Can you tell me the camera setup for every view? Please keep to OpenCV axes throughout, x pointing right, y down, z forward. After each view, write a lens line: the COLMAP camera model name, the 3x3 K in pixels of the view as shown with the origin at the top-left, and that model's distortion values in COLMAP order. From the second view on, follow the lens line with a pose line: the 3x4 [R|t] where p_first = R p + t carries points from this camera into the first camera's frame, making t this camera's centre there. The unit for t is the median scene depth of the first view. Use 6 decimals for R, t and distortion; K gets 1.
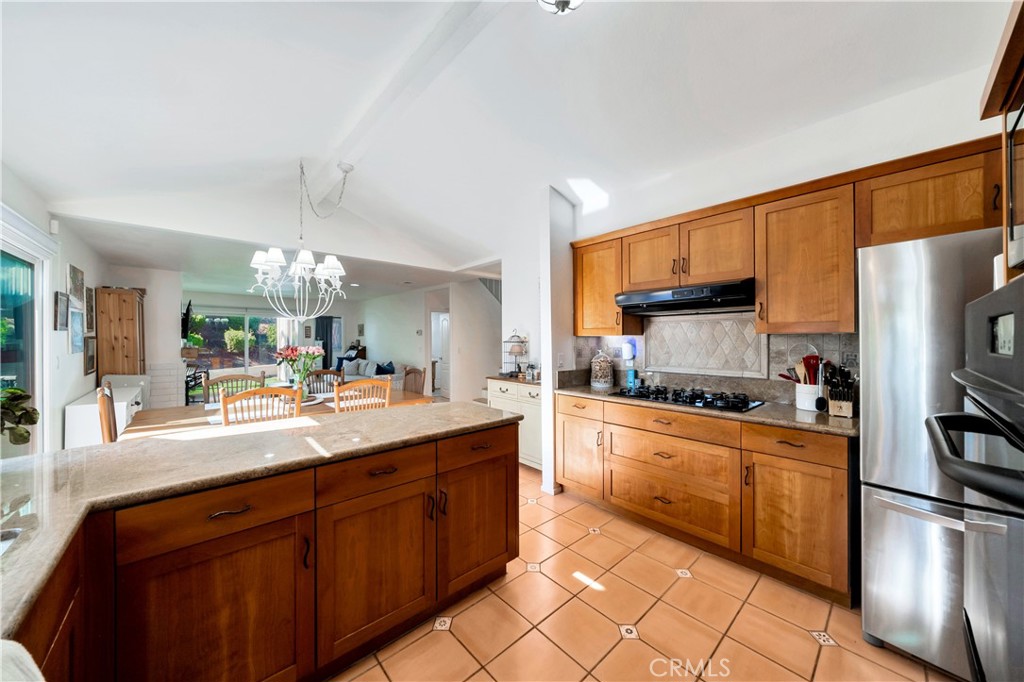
lens RADIAL K [[355.8, 0, 508.0], [0, 355.8, 341.3], [0, 0, 1]] dist [-0.015336, -0.000068]
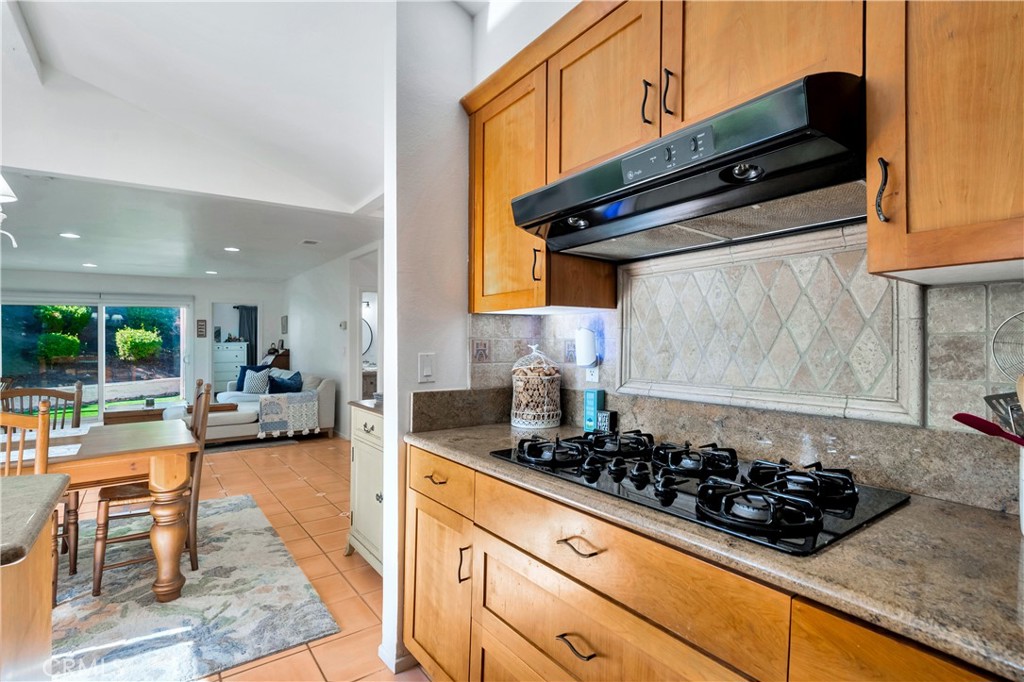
lens RADIAL K [[491.2, 0, 520.9], [0, 491.2, 353.7], [0, 0, 1]] dist [-0.001419, 0.002071]
pose [[0.995834, -0.003345, -0.091122, 0.324063], [0.005145, 0.999796, 0.019523, 0.024210], [0.091039, -0.019910, 0.995648, 0.407494]]
